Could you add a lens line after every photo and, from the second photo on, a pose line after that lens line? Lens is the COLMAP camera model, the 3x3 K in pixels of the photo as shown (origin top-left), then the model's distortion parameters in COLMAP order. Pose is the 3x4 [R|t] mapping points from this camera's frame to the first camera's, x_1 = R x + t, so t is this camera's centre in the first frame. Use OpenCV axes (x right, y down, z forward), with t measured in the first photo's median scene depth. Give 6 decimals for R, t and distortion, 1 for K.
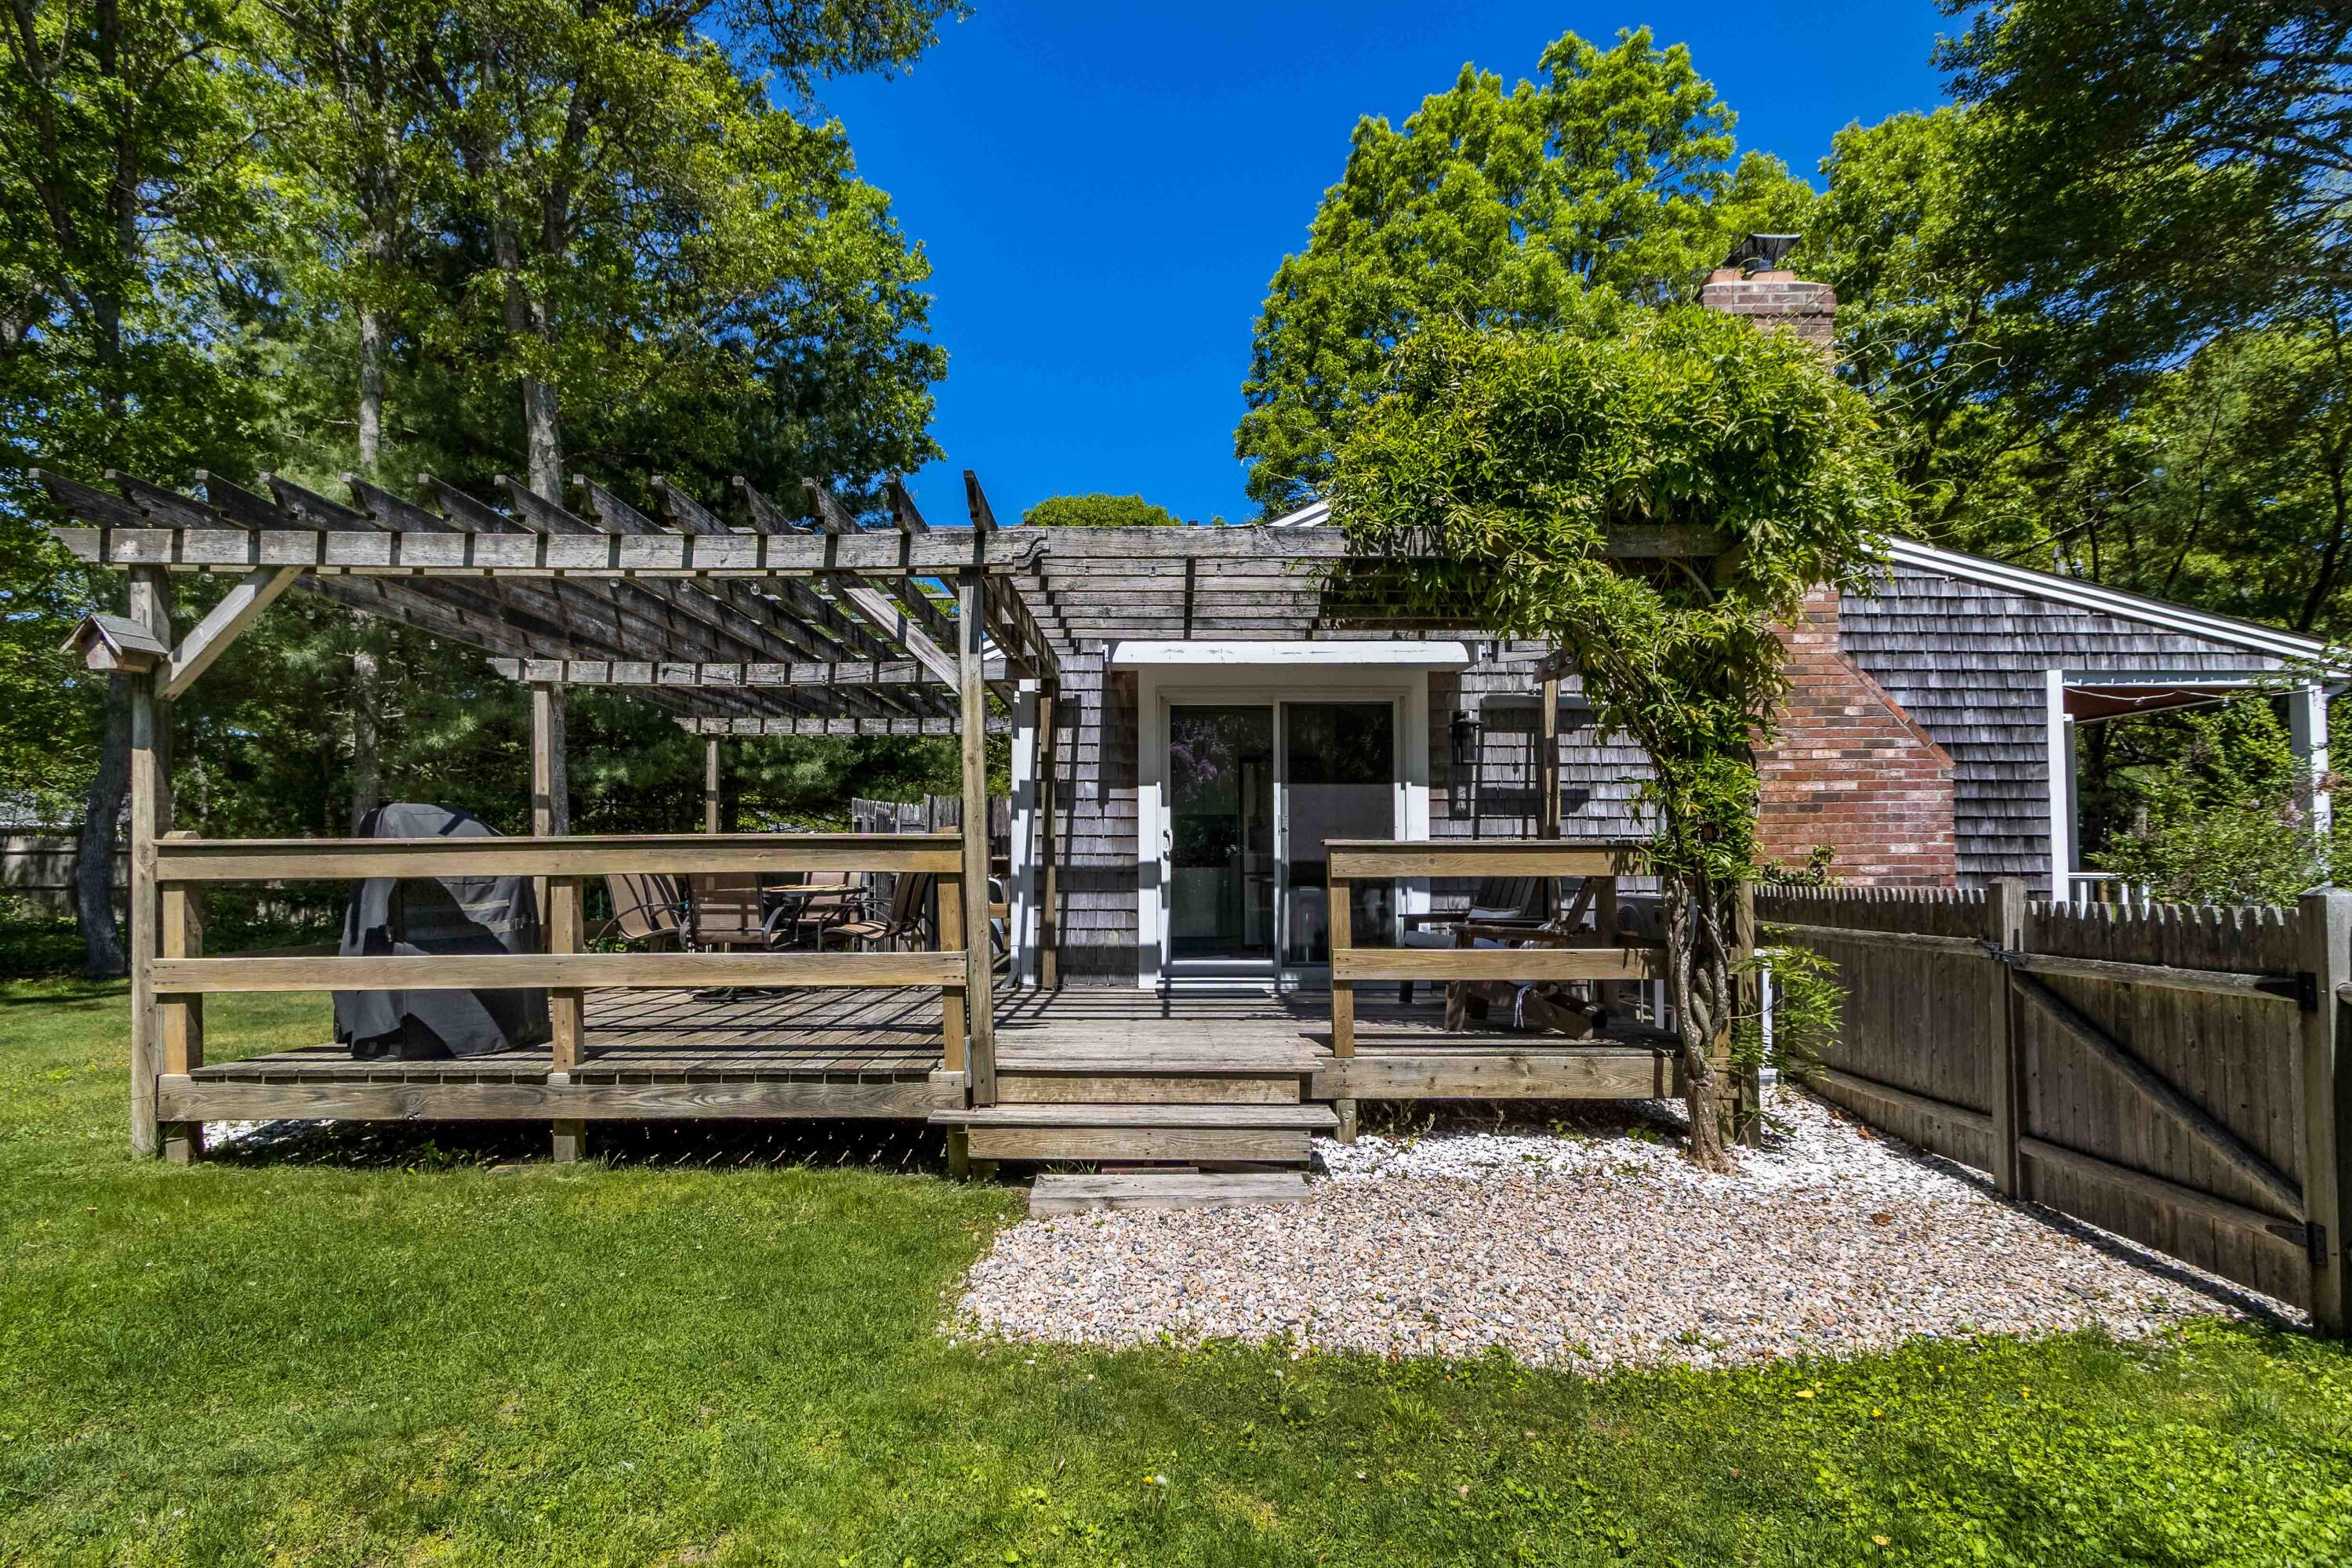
lens RADIAL K [[1088.2, 0, 1175.0], [0, 1088.2, 834.1], [0, 0, 1]] dist [0.003069, -0.001503]
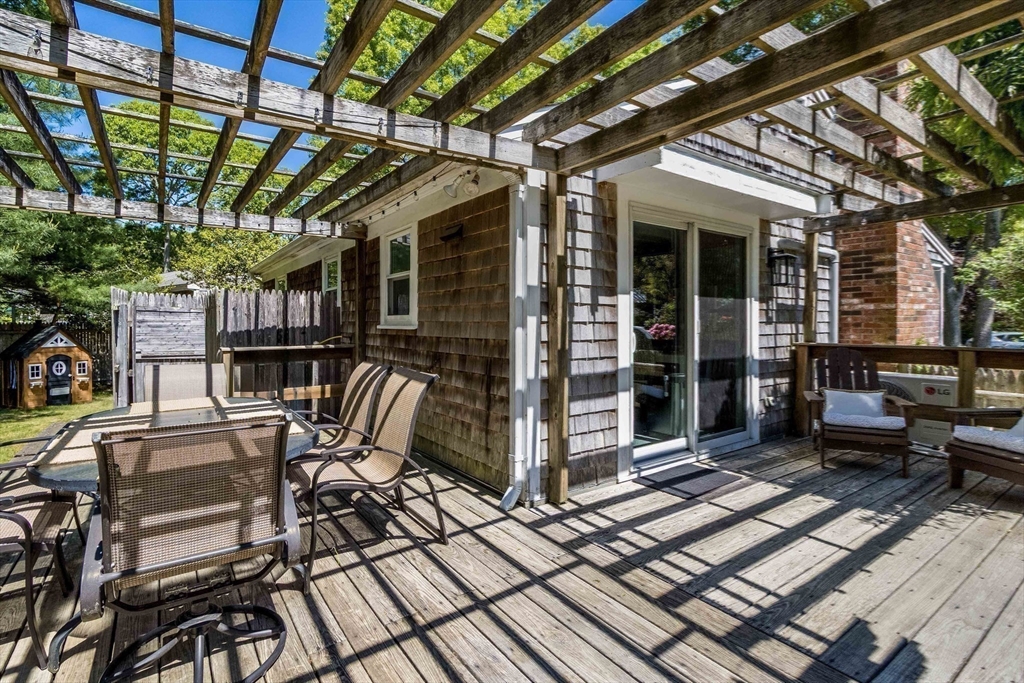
lens RADIAL K [[473.8, 0, 501.3], [0, 473.8, 326.7], [0, 0, 1]] dist [0.003069, -0.001503]
pose [[0.828107, -0.007158, 0.560524, -0.603436], [-0.013275, 0.999388, 0.032374, -0.039875], [-0.560412, -0.034250, 0.827505, 1.073836]]
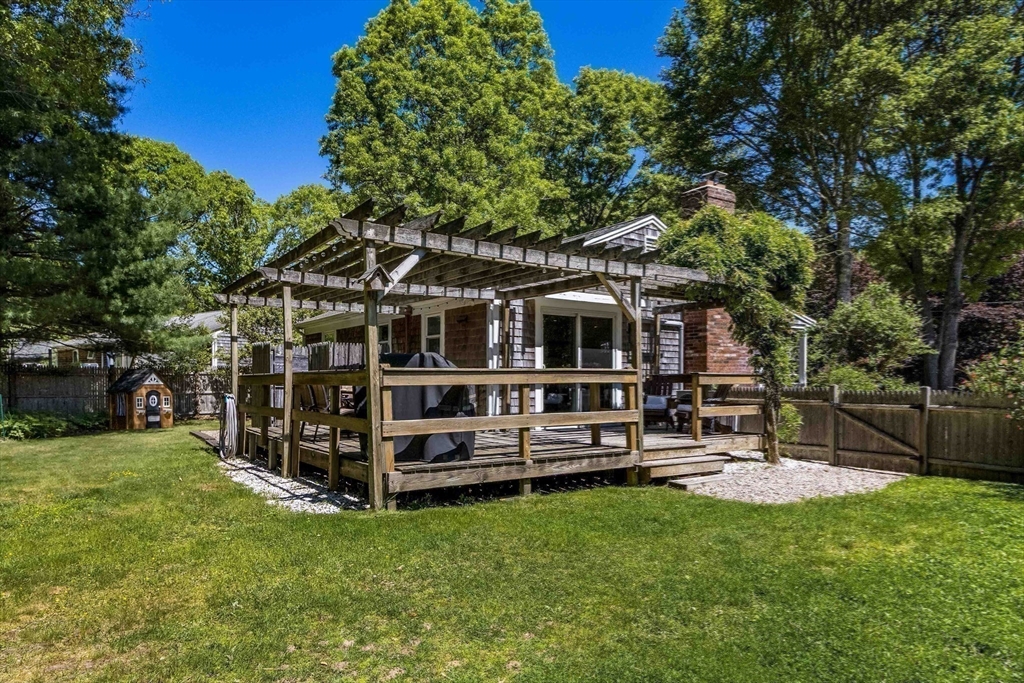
lens RADIAL K [[613.8, 0, 508.3], [0, 613.8, 378.5], [0, 0, 1]] dist [0.005350, -0.001200]
pose [[0.830898, 0.004566, 0.556406, -1.324556], [-0.019690, 0.999581, 0.021202, -0.003244], [-0.556076, -0.028573, 0.830640, -0.161743]]
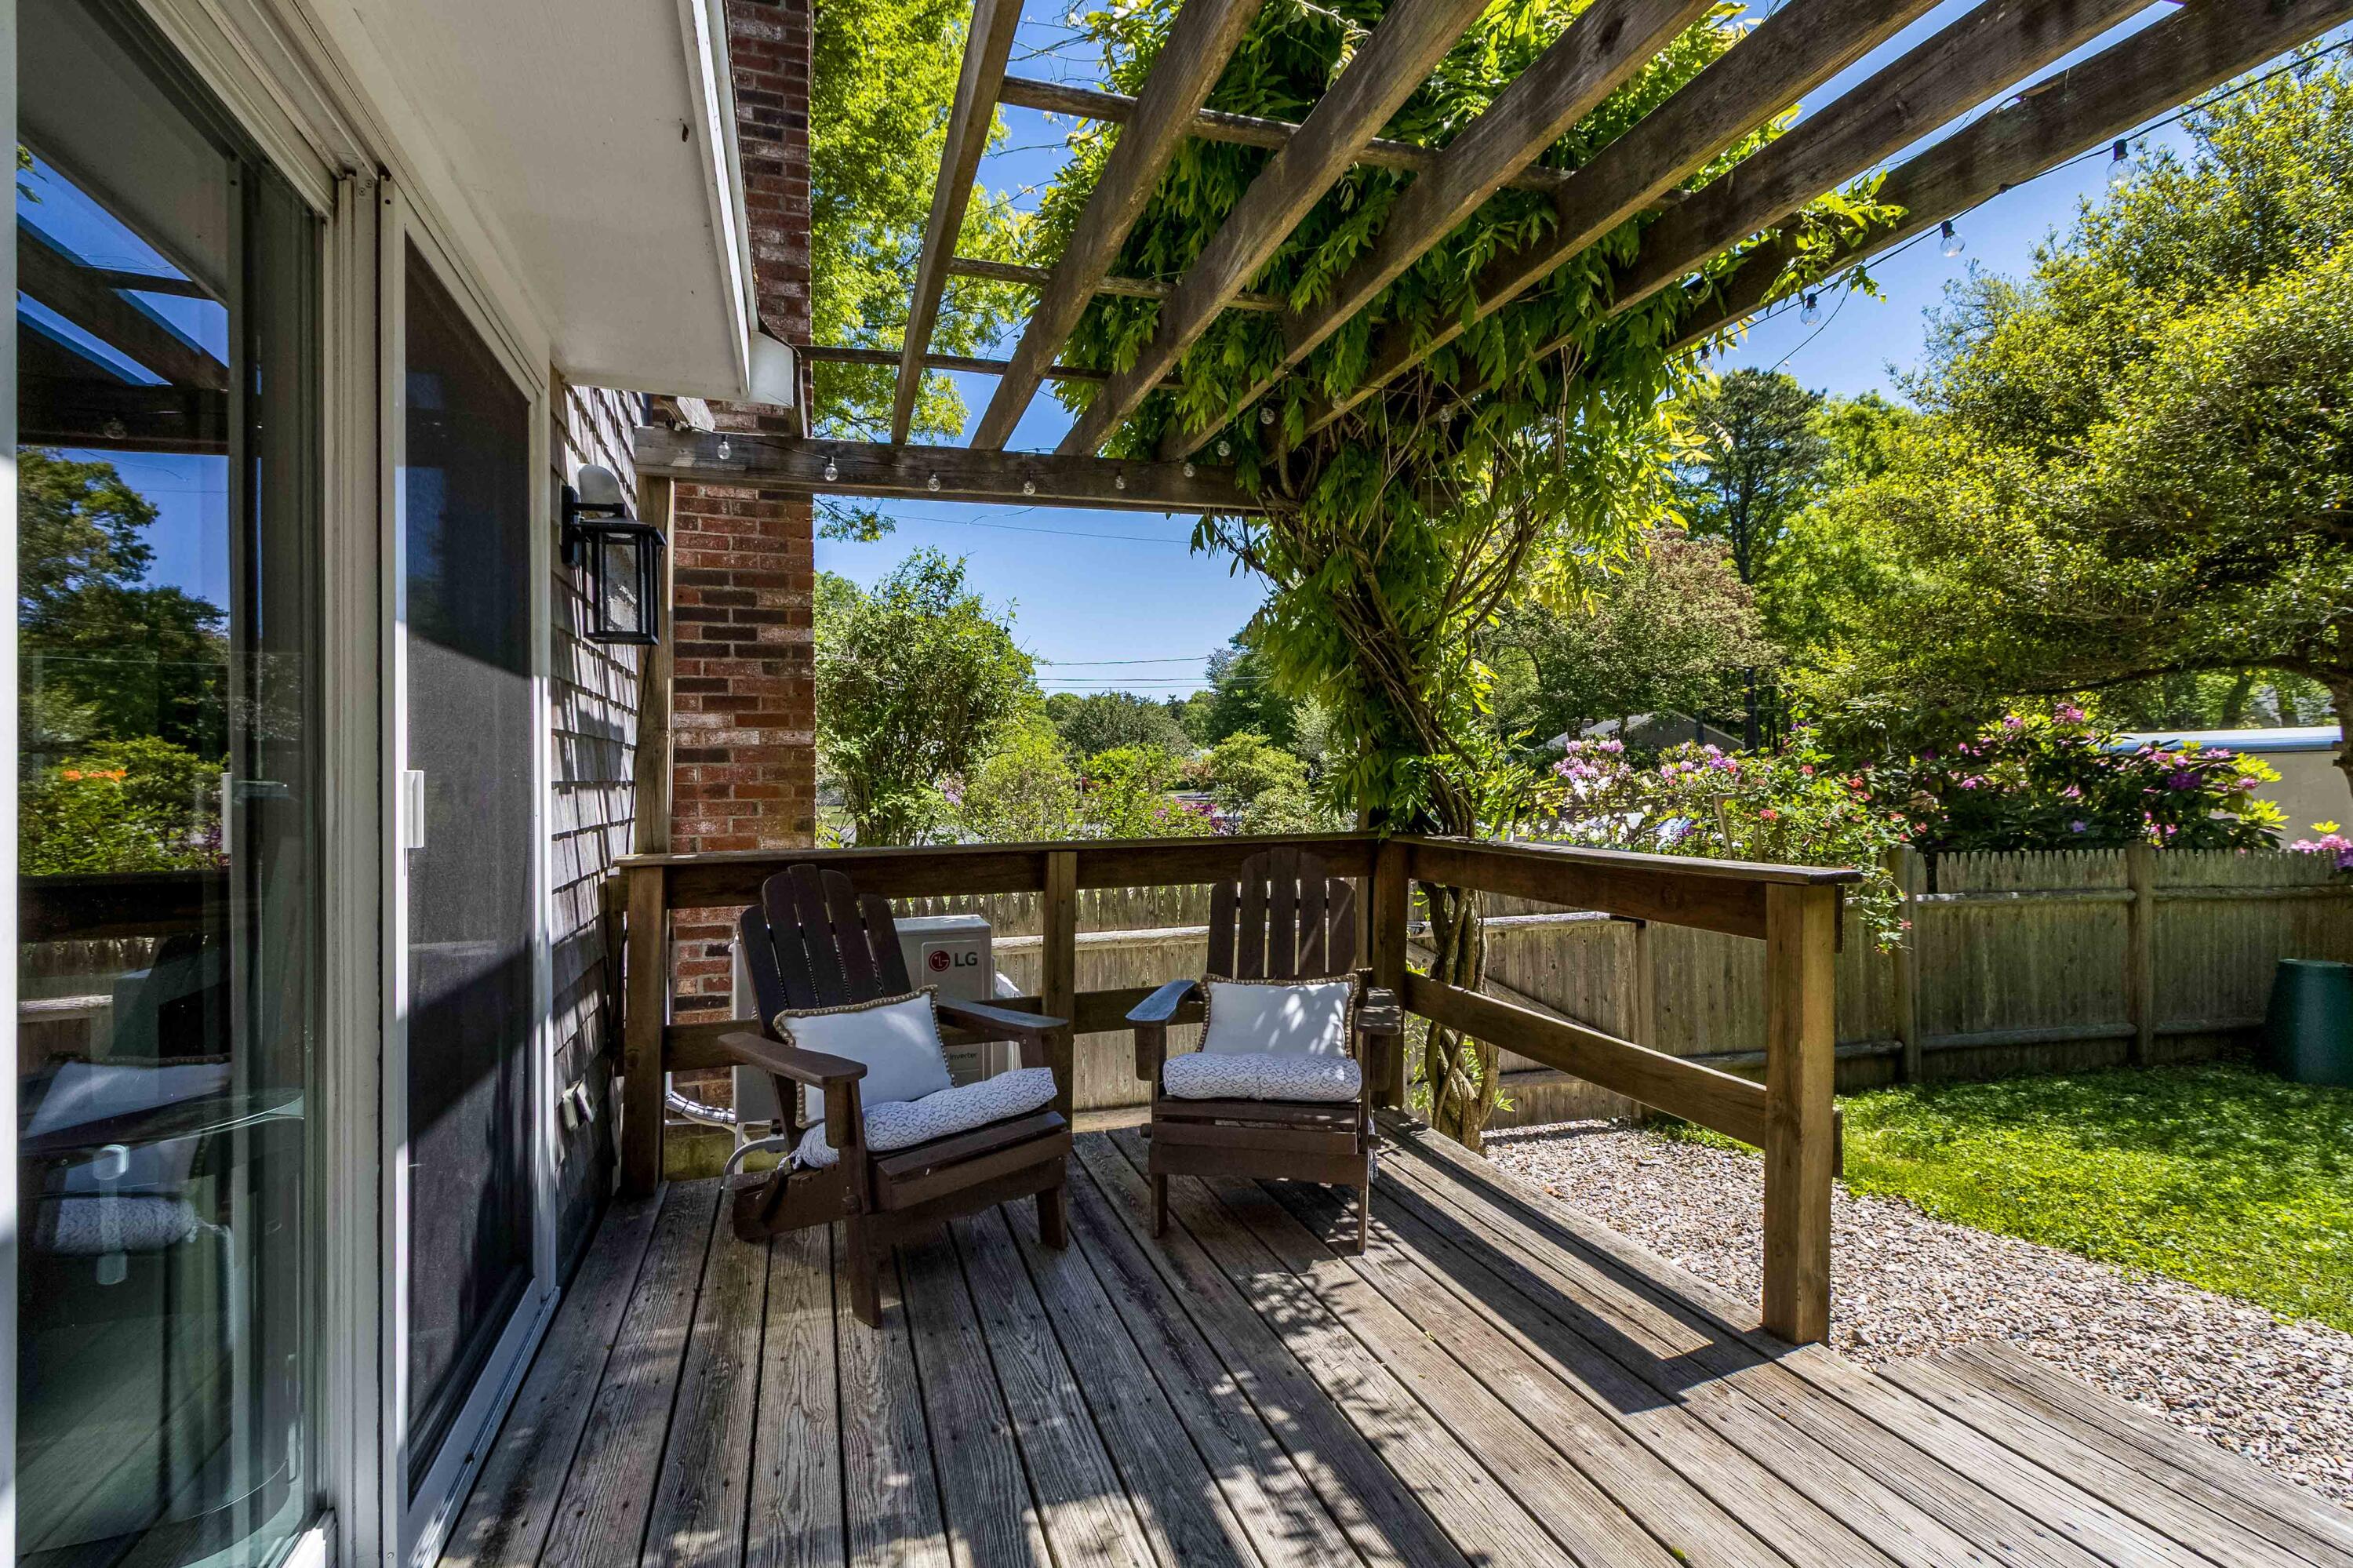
lens RADIAL K [[1088.7, 0, 1163.4], [0, 1088.7, 770.9], [0, 0, 1]] dist [0.003069, -0.001503]
pose [[-0.308079, 0.007935, 0.951328, -0.215116], [-0.018020, 0.999737, -0.014174, -0.028904], [-0.951190, -0.021509, -0.307855, 1.460203]]
